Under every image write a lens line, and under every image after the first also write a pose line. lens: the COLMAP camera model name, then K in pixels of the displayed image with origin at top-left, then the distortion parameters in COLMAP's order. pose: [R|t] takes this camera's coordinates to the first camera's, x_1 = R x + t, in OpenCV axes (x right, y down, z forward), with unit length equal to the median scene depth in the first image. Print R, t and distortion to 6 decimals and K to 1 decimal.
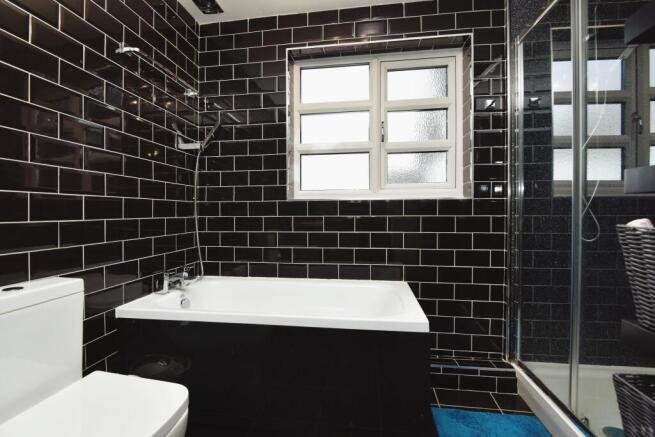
lens RADIAL K [[307.0, 0, 326.3], [0, 307.0, 207.4], [0, 0, 1]] dist [-0.000062, -0.000125]
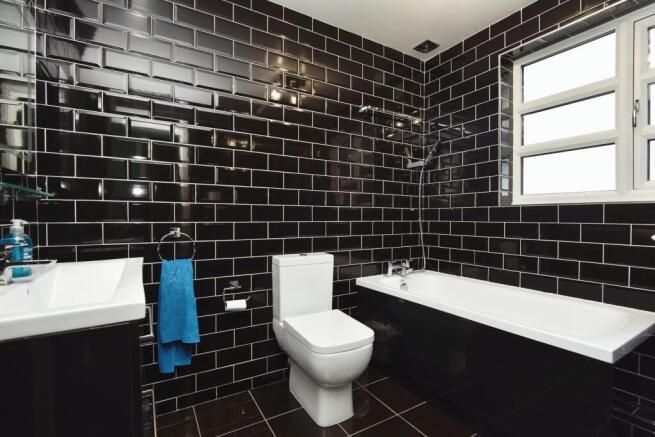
lens RADIAL K [[314.1, 0, 330.0], [0, 314.1, 210.7], [0, 0, 1]] dist [-0.002531, -0.000510]
pose [[0.644598, -0.007531, -0.764484, 0.302489], [0.005640, 0.999971, -0.005096, -0.006024], [0.764500, -0.001027, 0.644622, -0.087386]]
